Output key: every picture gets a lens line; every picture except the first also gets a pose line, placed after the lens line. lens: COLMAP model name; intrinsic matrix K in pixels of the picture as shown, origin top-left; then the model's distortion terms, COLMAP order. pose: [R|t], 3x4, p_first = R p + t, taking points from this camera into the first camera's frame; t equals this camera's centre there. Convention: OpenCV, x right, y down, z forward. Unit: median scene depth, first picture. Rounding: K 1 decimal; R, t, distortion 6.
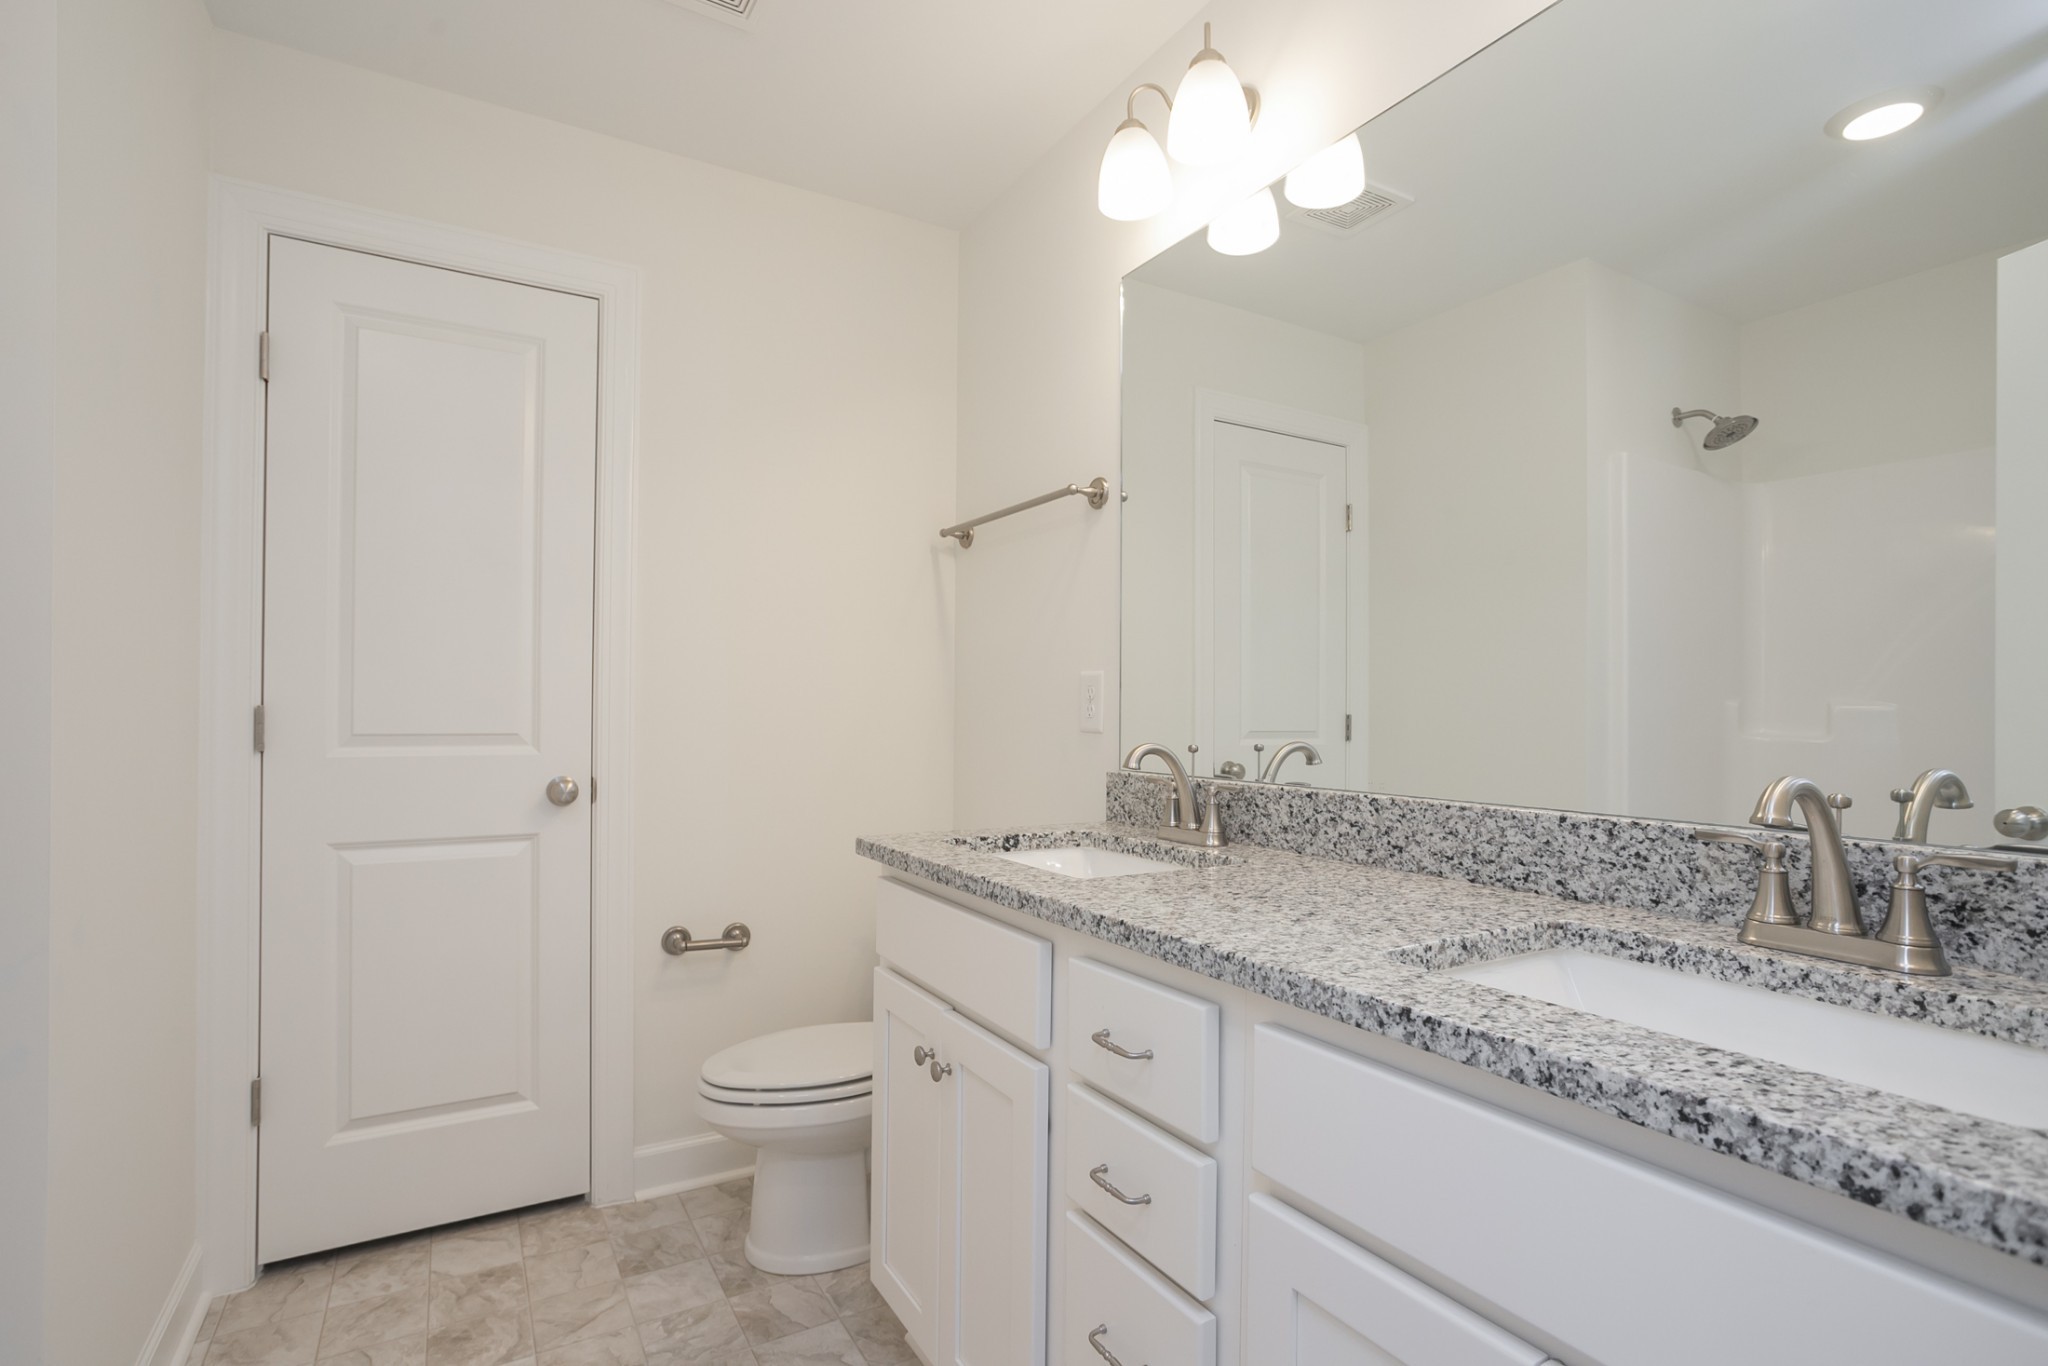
lens RADIAL K [[1017.5, 0, 1024.8], [0, 1017.5, 691.8], [0, 0, 1]] dist [-0.019022, 0.001811]
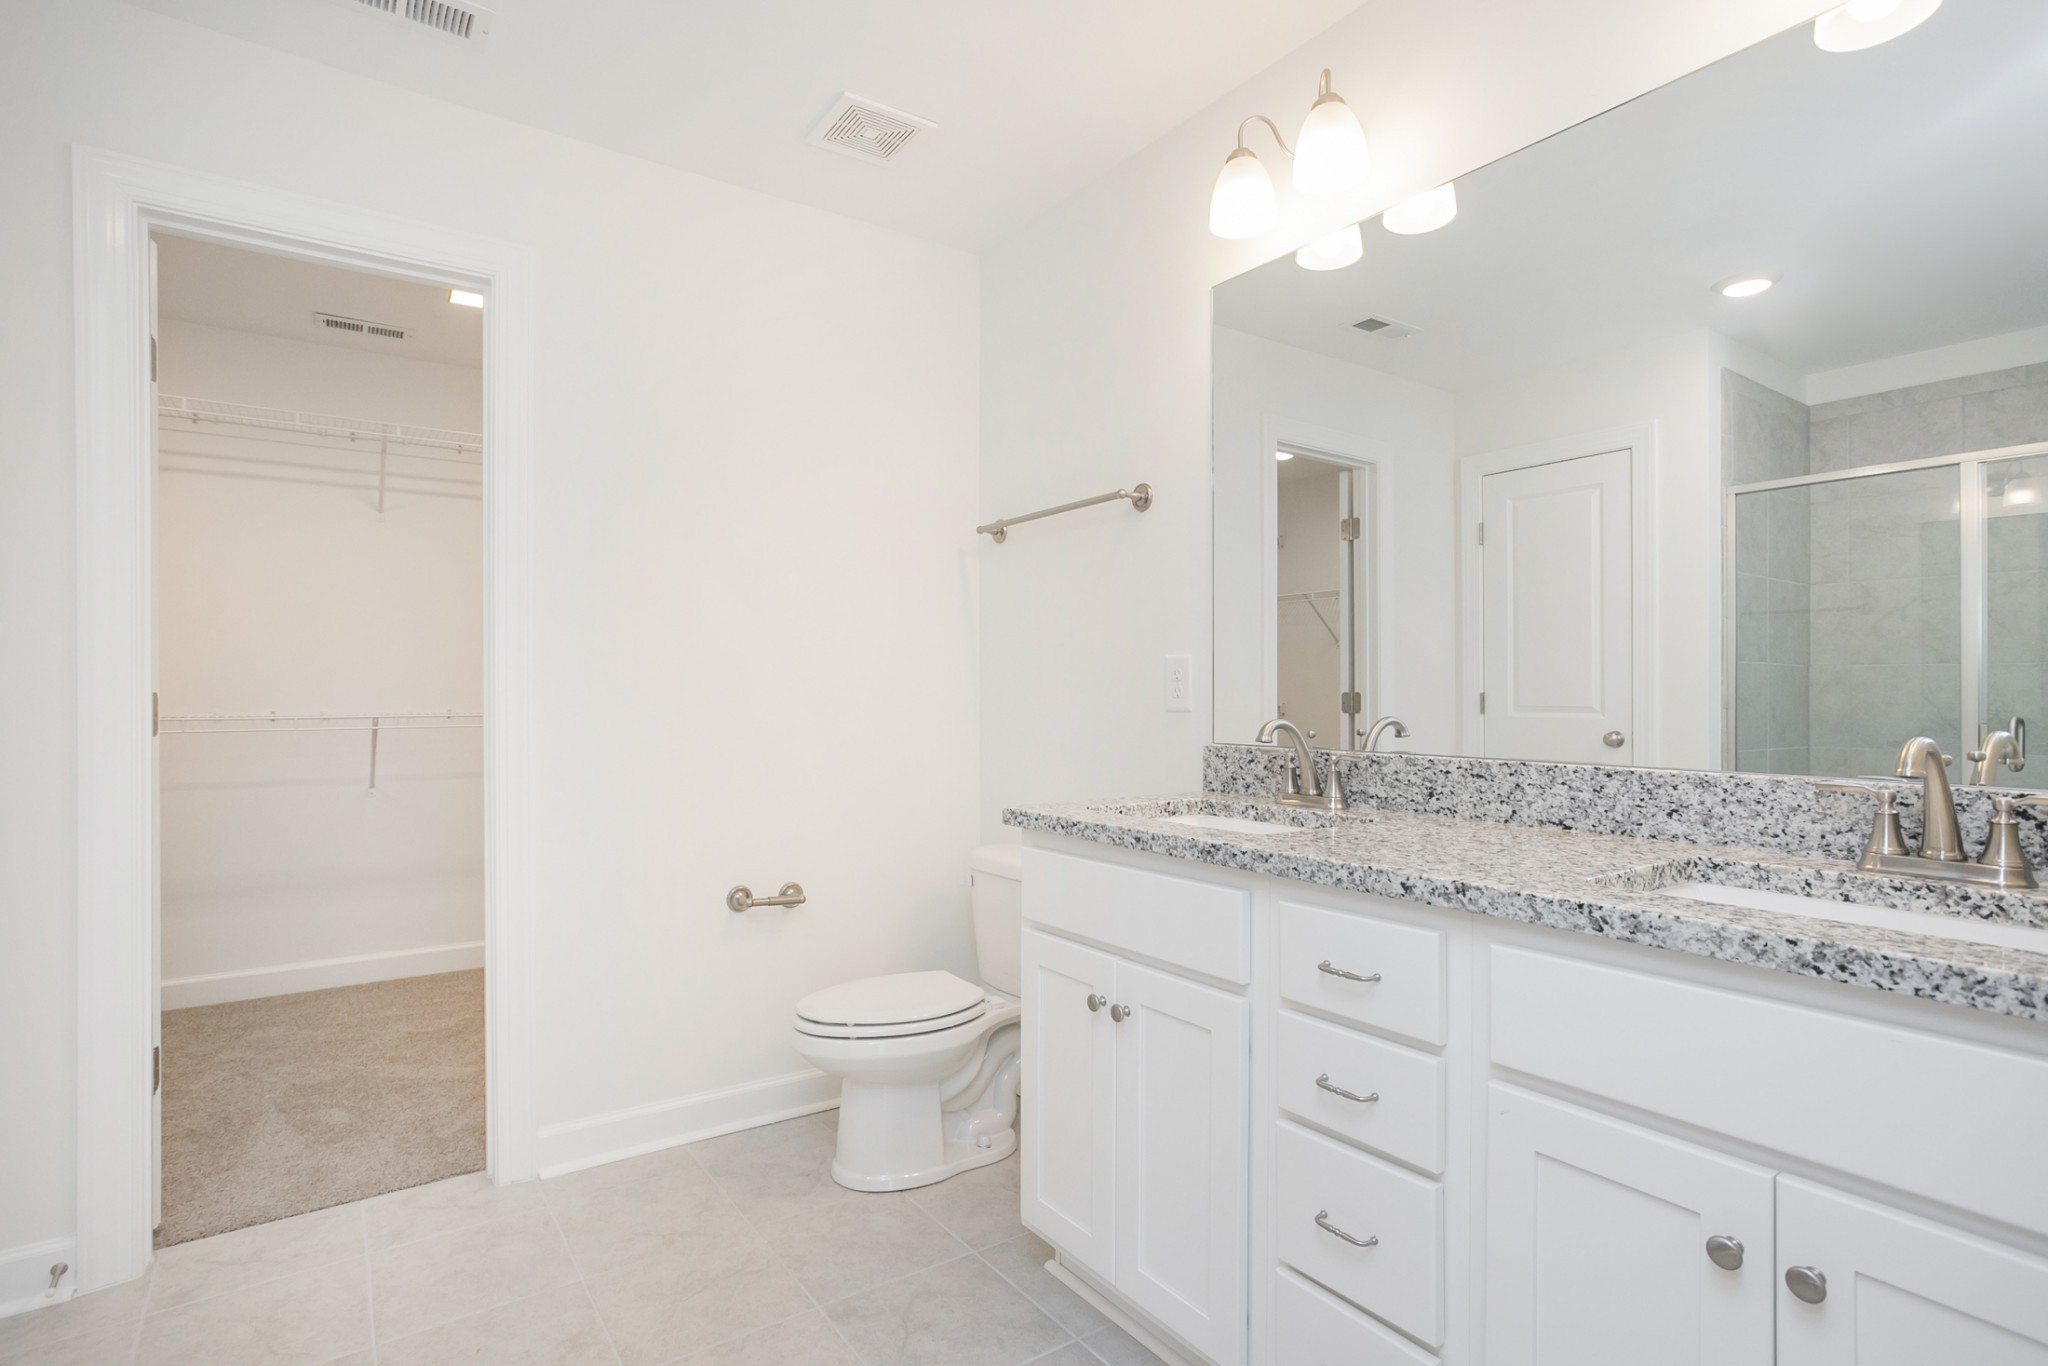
lens RADIAL K [[1017.5, 0, 1034.1], [0, 1017.5, 699.1], [0, 0, 1]] dist [-0.019022, 0.001811]
pose [[0.996694, -0.006235, 0.081012, -0.239648], [0.004055, 0.999626, 0.027053, -0.003026], [-0.081151, -0.026635, 0.996346, -0.095718]]
